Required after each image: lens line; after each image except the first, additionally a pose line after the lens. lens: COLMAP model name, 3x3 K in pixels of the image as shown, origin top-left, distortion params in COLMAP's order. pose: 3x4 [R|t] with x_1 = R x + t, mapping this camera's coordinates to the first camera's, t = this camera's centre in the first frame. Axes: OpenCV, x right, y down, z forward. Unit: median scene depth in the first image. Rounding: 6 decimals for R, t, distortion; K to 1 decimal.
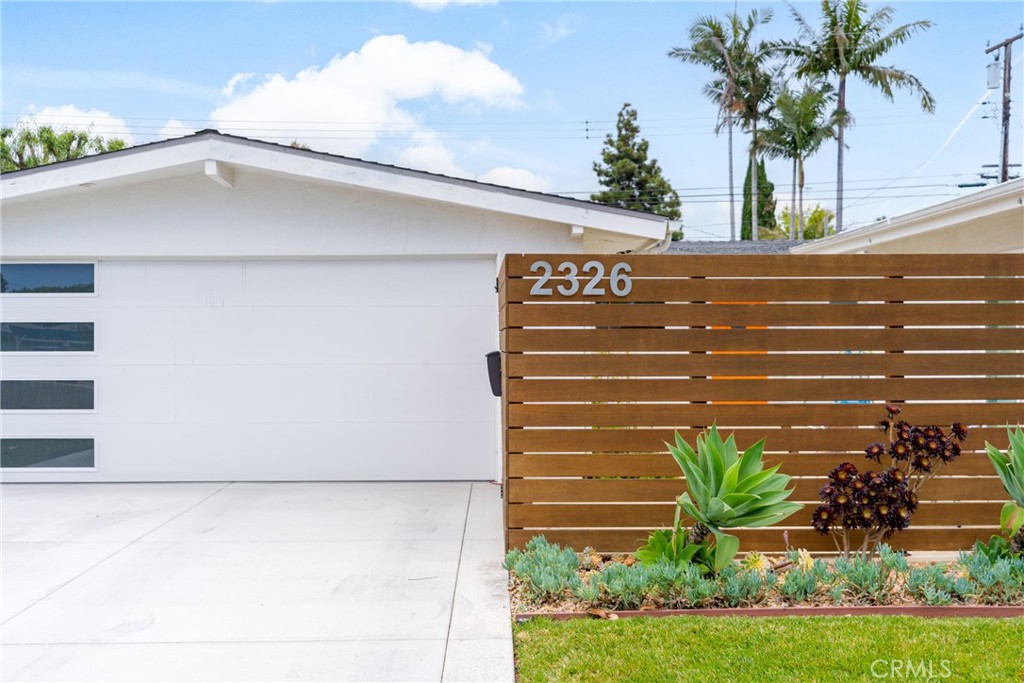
lens RADIAL K [[992.8, 0, 512.5], [0, 992.8, 341.6], [0, 0, 1]] dist [0.001058, 0.000000]
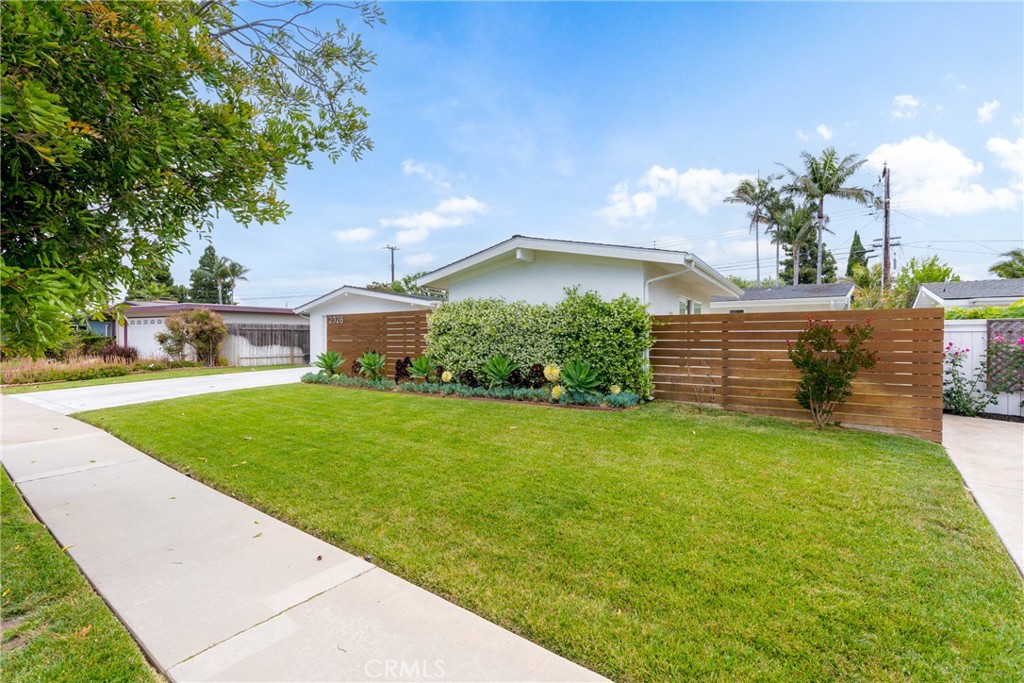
lens RADIAL K [[466.2, 0, 514.7], [0, 466.2, 338.6], [0, 0, 1]] dist [0.000474, -0.000402]
pose [[0.782225, 0.011057, -0.622898, 0.430811], [-0.009178, 0.999939, 0.006225, 0.002532], [0.622928, 0.000848, 0.782279, -0.061499]]
